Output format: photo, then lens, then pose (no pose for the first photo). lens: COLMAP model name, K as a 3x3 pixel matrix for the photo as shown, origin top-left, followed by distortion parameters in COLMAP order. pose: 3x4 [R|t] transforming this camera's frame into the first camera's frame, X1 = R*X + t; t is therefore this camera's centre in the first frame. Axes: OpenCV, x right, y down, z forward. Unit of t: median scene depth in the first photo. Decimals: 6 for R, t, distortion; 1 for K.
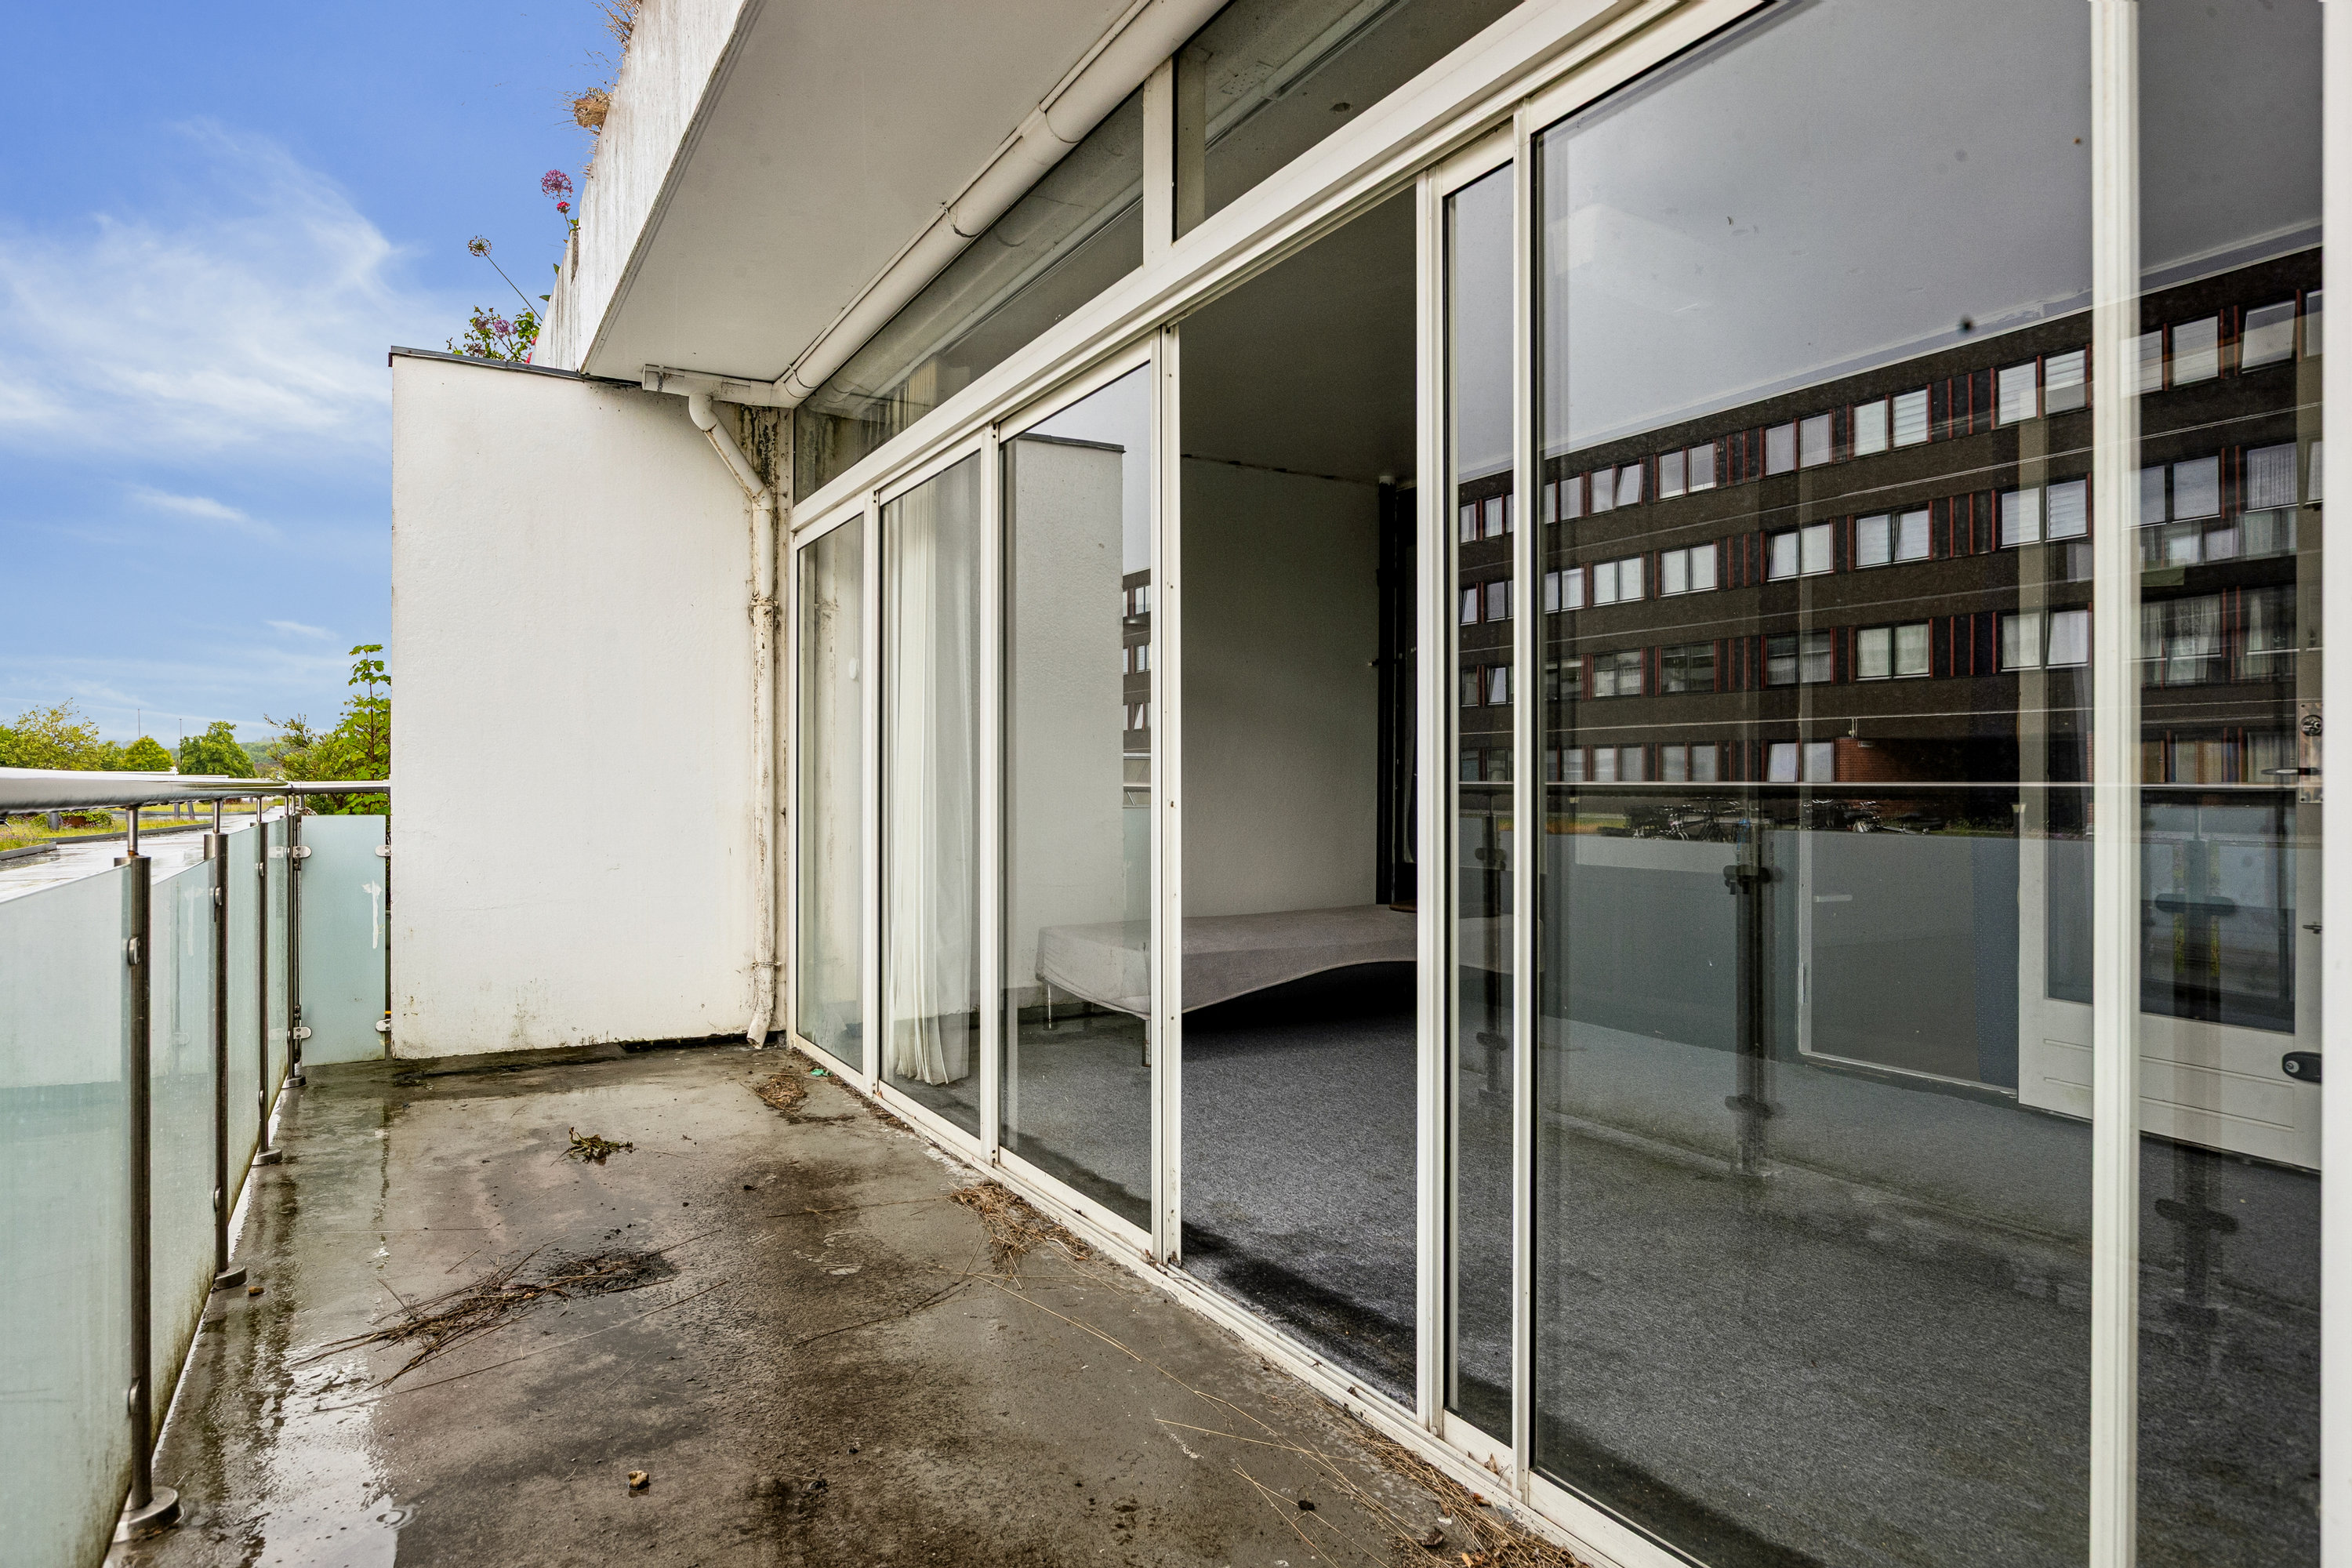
lens RADIAL K [[1385.0, 0, 1187.8], [0, 1385.0, 796.8], [0, 0, 1]] dist [-0.020243, 0.012637]
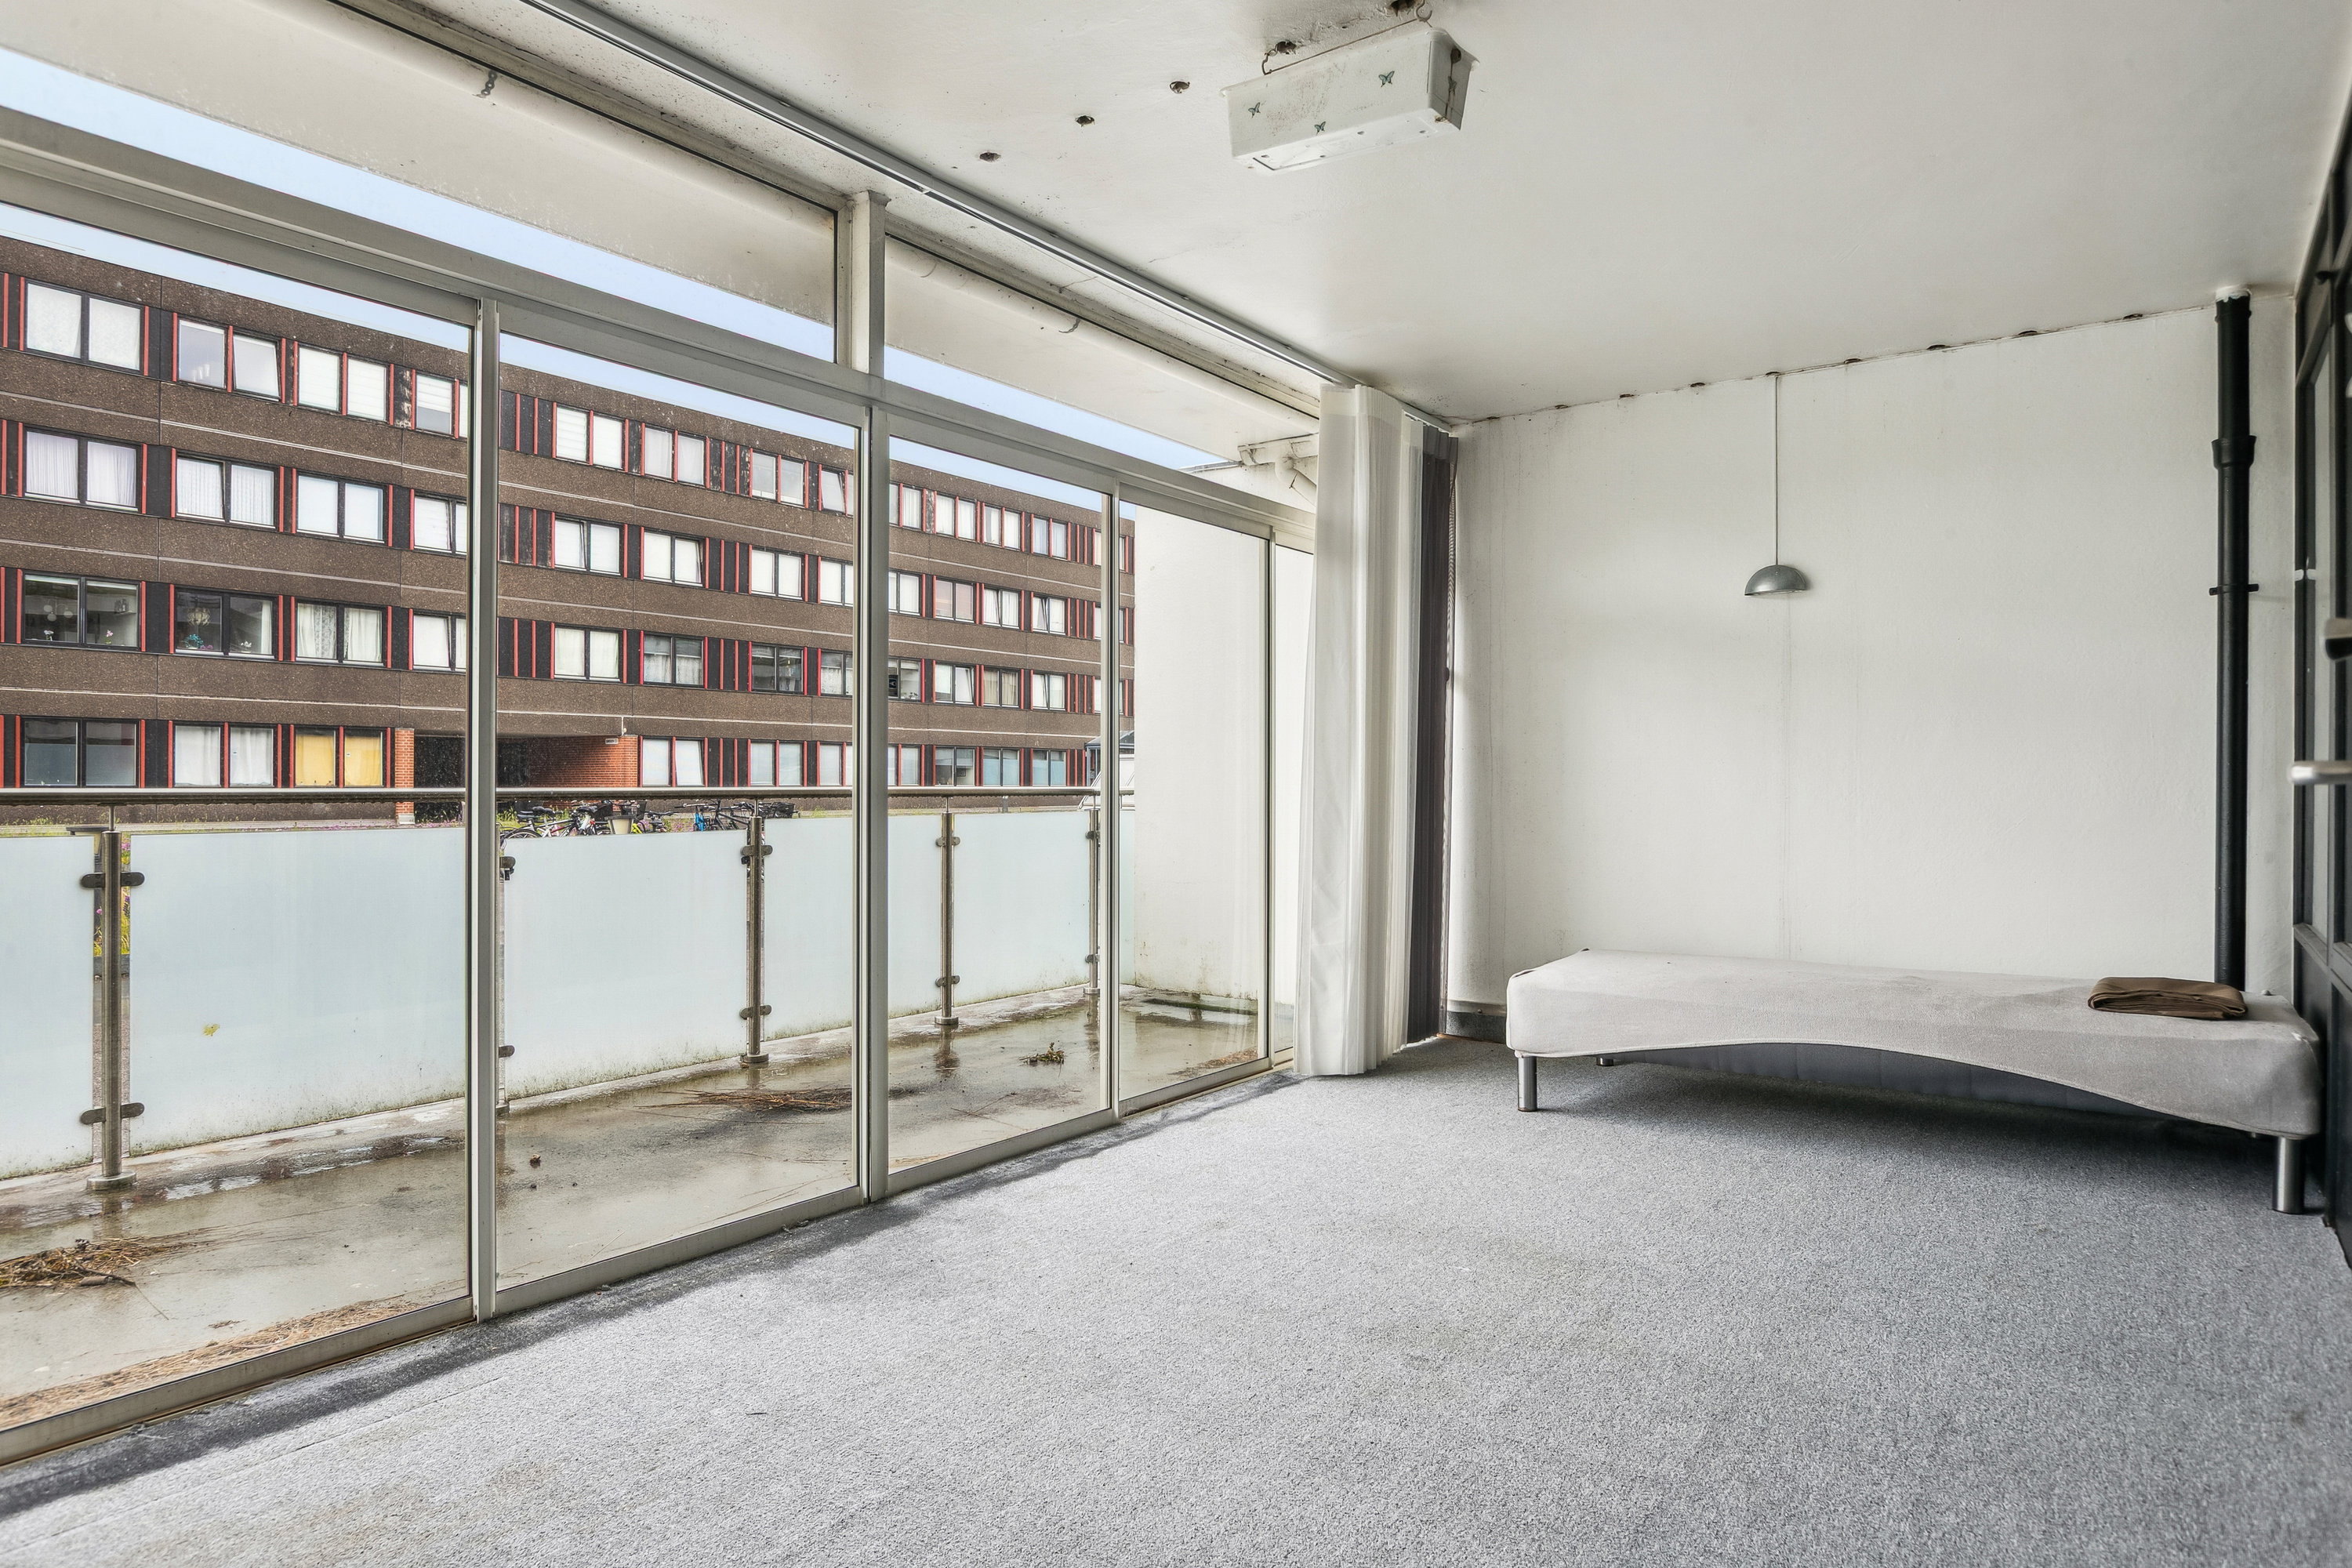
lens RADIAL K [[1385.0, 0, 1187.8], [0, 1385.0, 796.8], [0, 0, 1]] dist [-0.020243, 0.012637]
pose [[-0.420897, -0.004108, 0.907099, -0.652667], [0.014196, 0.999837, 0.011115, -0.004464], [-0.906997, 0.017556, -0.420770, 1.069119]]
